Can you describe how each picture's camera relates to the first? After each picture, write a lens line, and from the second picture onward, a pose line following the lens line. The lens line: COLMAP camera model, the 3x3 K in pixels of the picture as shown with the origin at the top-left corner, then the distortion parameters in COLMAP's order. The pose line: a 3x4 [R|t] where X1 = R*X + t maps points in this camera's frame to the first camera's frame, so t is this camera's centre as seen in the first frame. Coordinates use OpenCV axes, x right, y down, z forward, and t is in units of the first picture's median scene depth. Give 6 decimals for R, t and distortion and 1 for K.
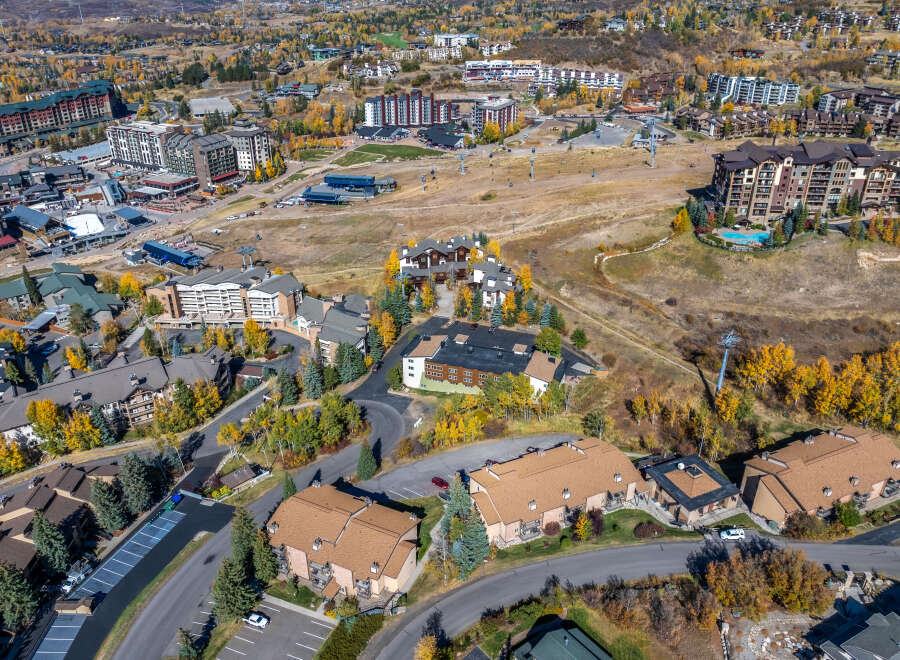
lens RADIAL K [[652.5, 0, 443.1], [0, 652.5, 376.4], [0, 0, 1]] dist [-0.032406, -0.002272]
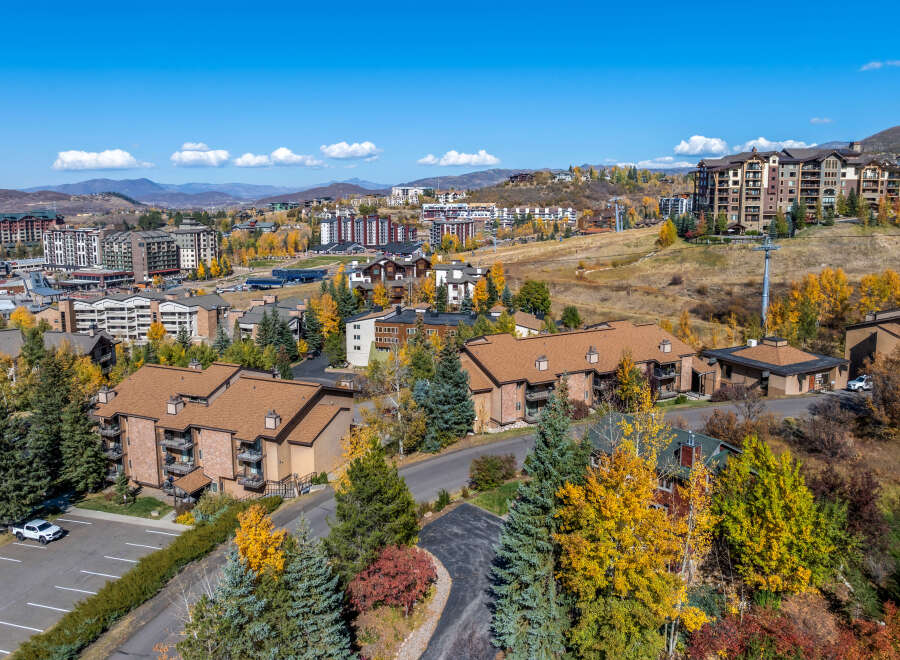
lens RADIAL K [[652.5, 0, 443.1], [0, 652.5, 376.4], [0, 0, 1]] dist [-0.032406, -0.002272]
pose [[0.998008, -0.004805, 0.062900, 0.002331], [0.026242, 0.938353, -0.344682, 0.237349], [-0.057366, 0.345646, 0.936610, 0.241462]]
